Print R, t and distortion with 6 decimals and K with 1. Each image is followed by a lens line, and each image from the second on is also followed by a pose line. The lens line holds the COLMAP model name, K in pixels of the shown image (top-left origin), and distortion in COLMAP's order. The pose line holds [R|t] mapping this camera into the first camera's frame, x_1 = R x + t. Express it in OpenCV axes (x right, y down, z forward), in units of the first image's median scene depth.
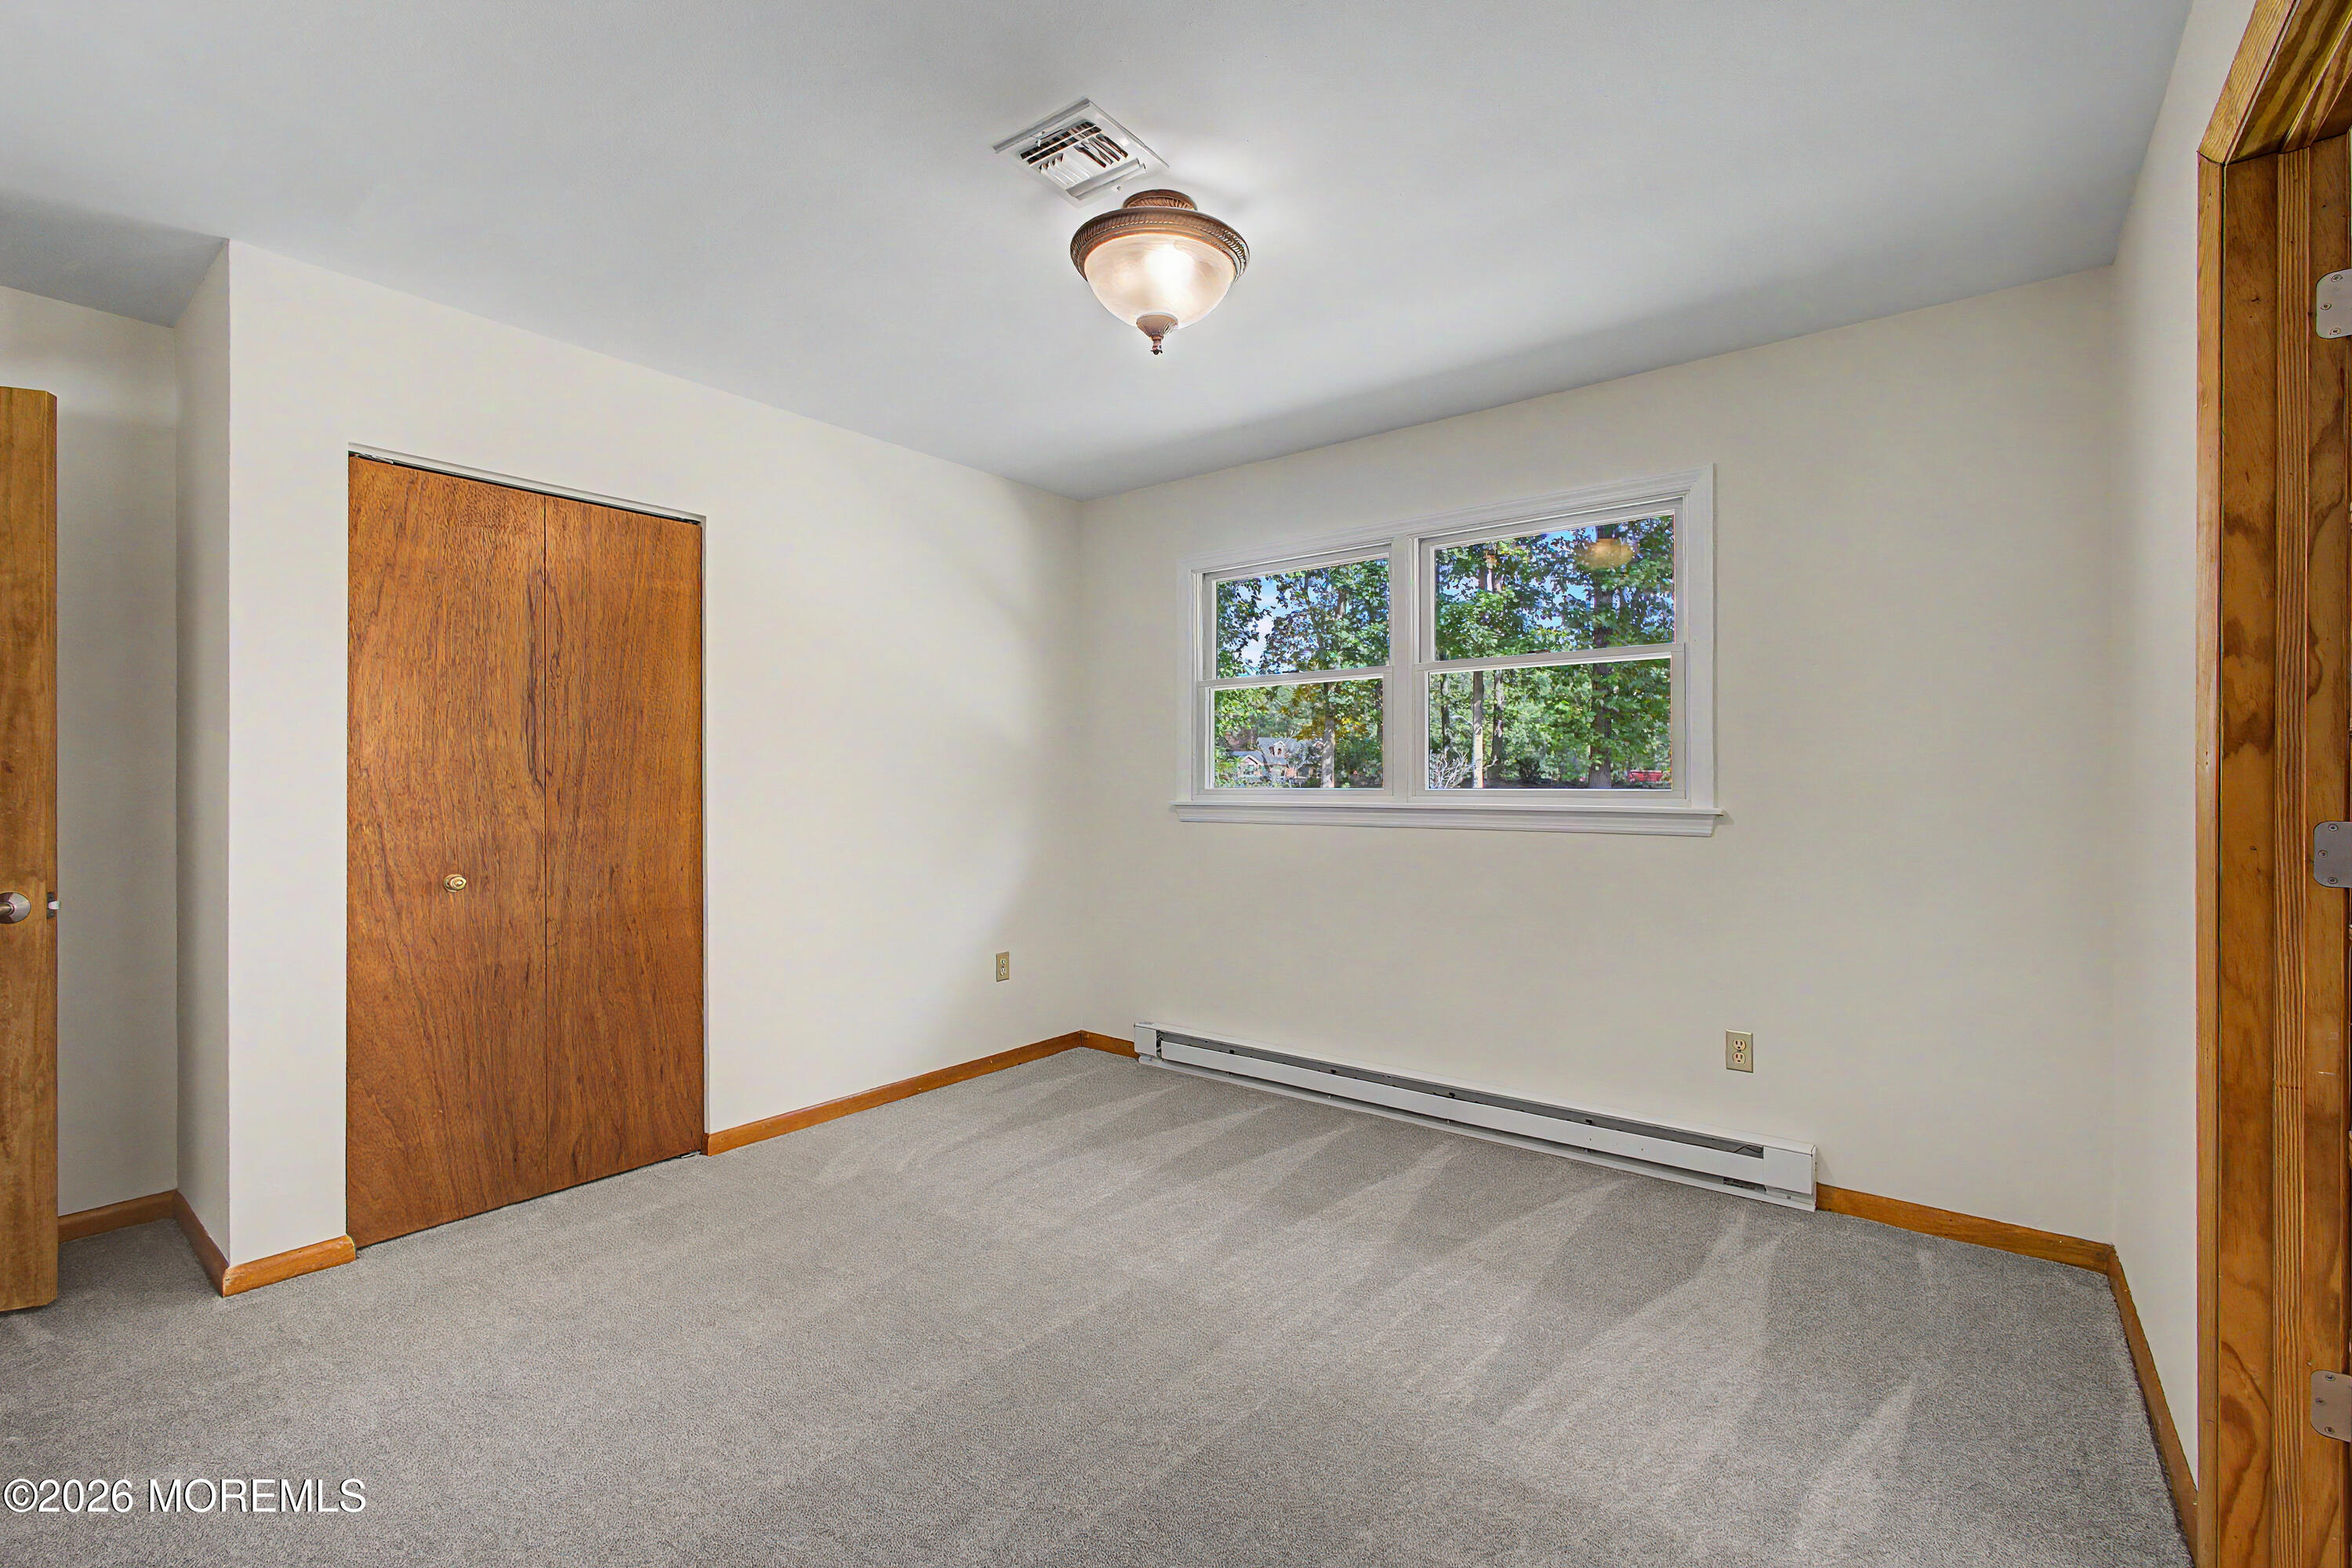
lens RADIAL K [[1017.5, 0, 1178.2], [0, 1017.5, 770.9], [0, 0, 1]] dist [-0.010417, 0.000759]
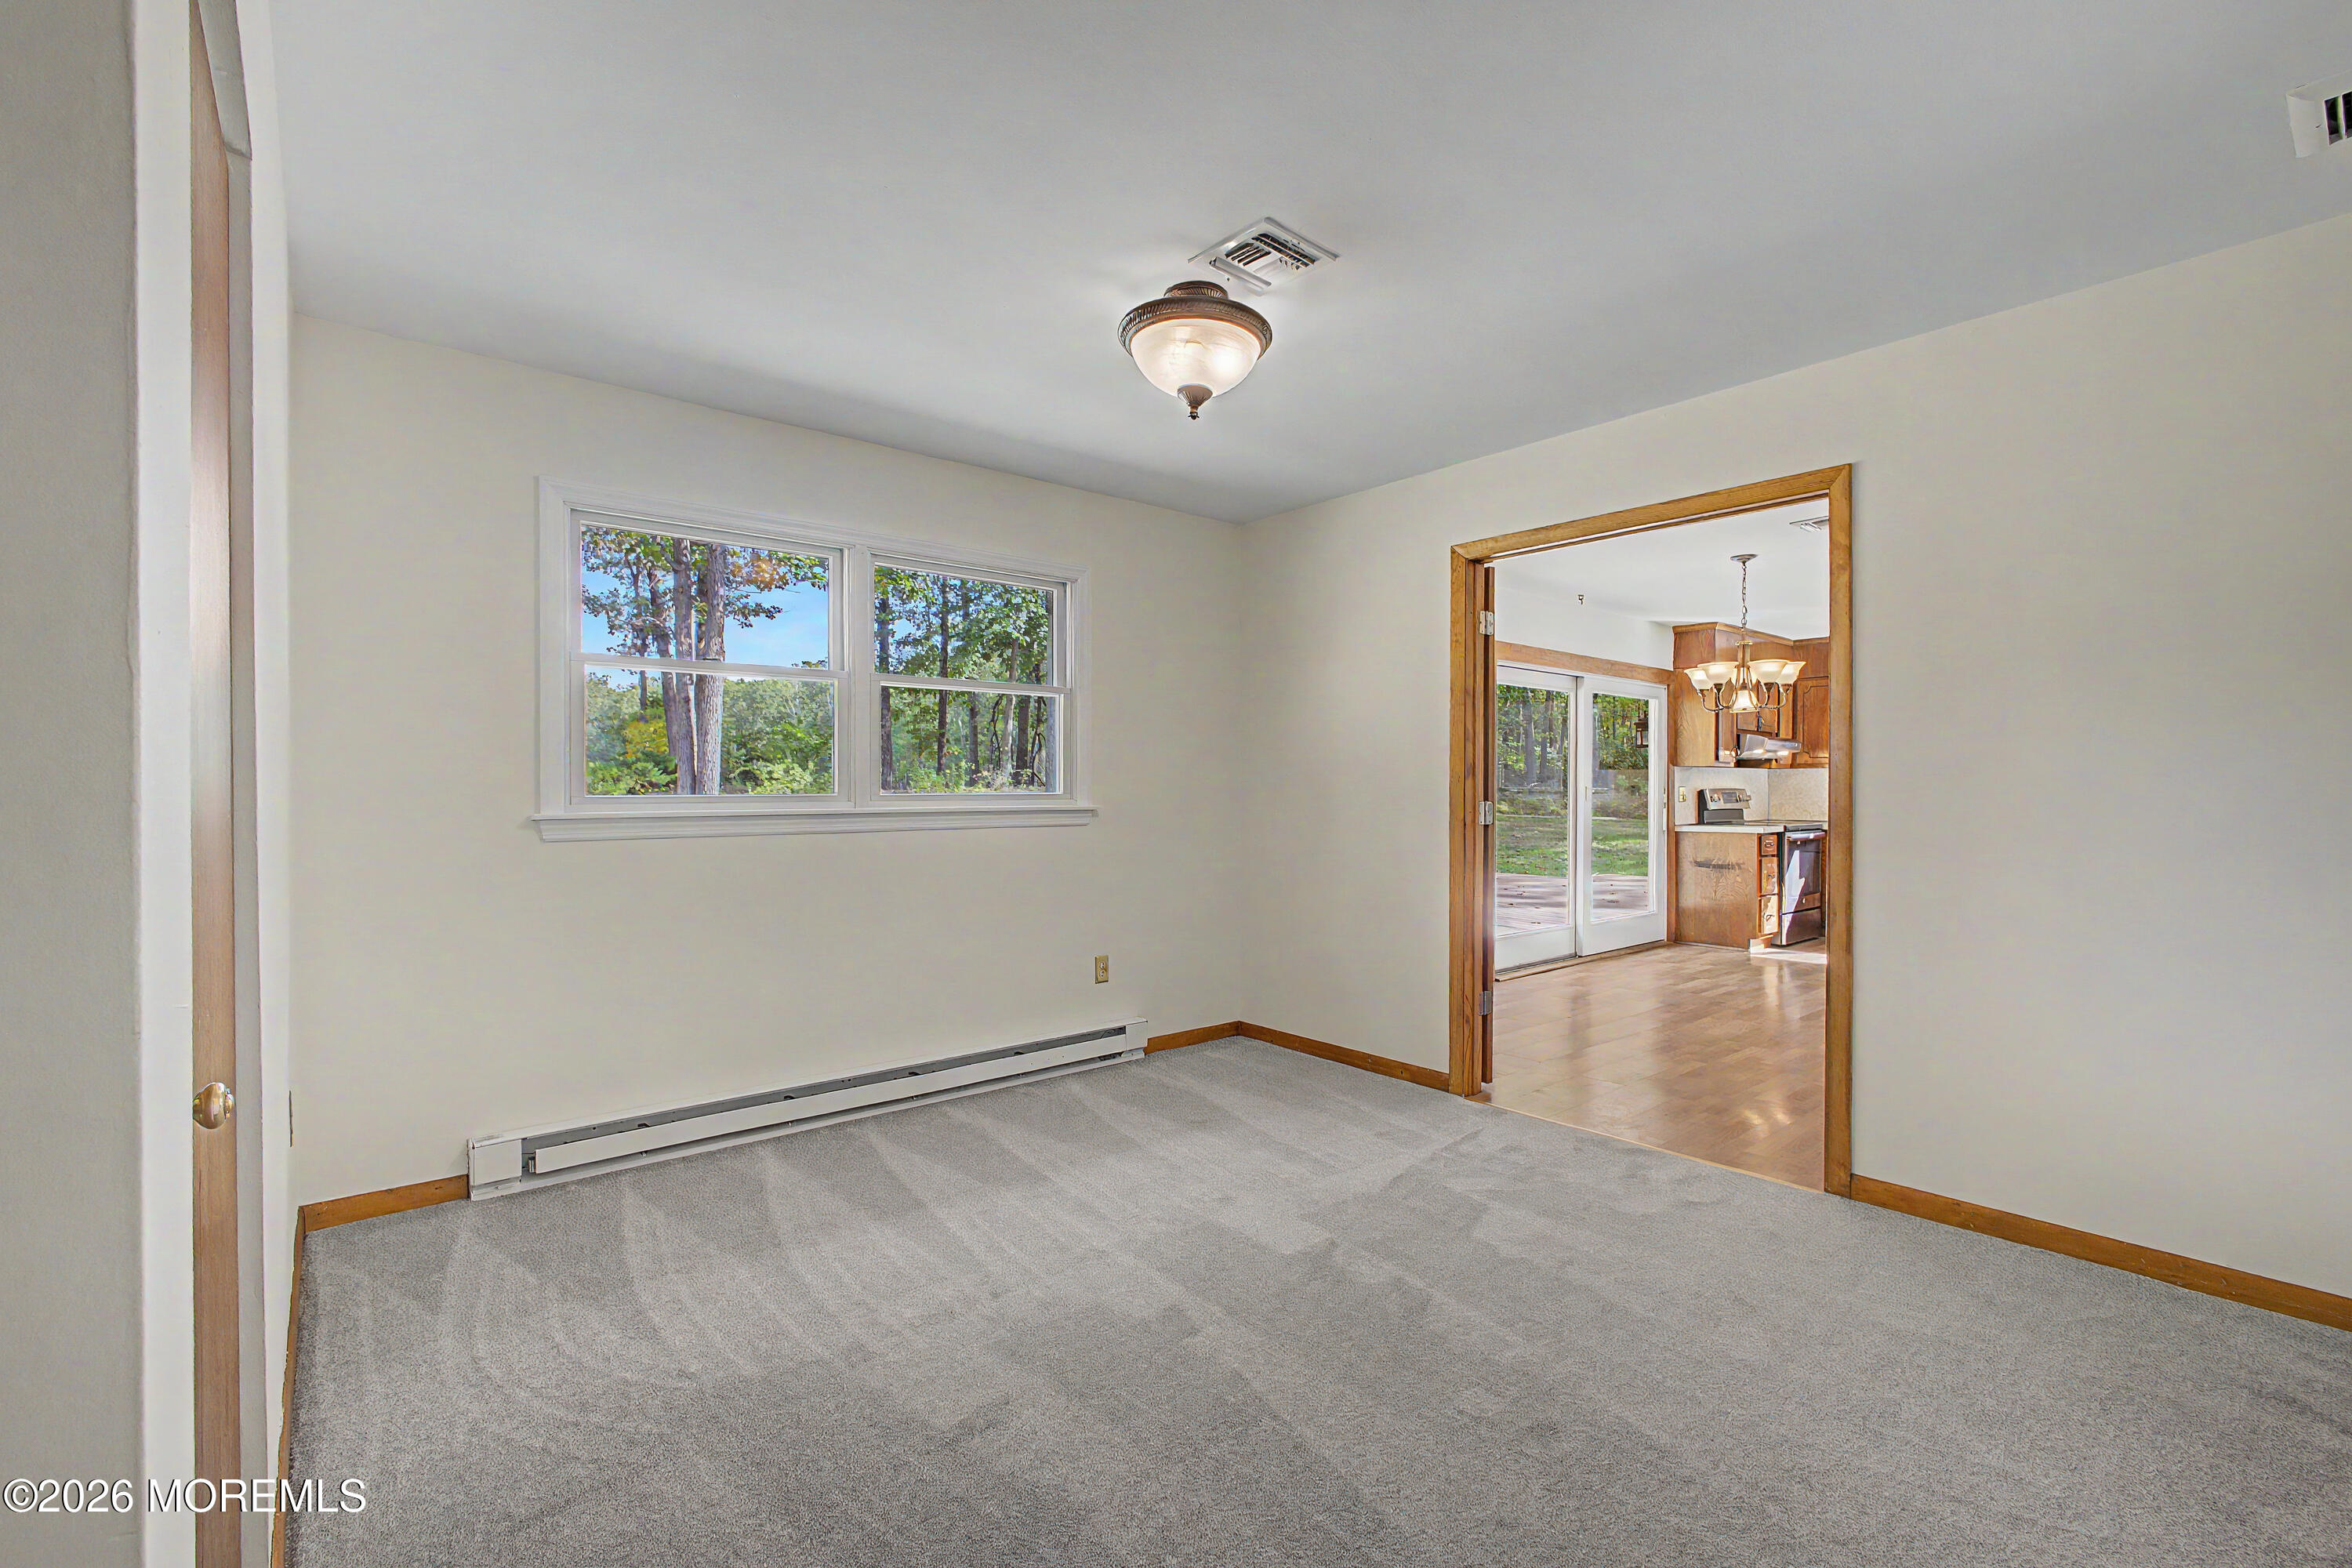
lens RADIAL K [[1017.5, 0, 1162.0], [0, 1017.5, 783.7], [0, 0, 1]] dist [-0.010417, 0.000759]
pose [[0.224411, -0.004564, 0.974484, -0.795582], [-0.013180, 0.999883, 0.007718, -0.006213], [-0.974406, -0.014575, 0.224324, 0.534092]]
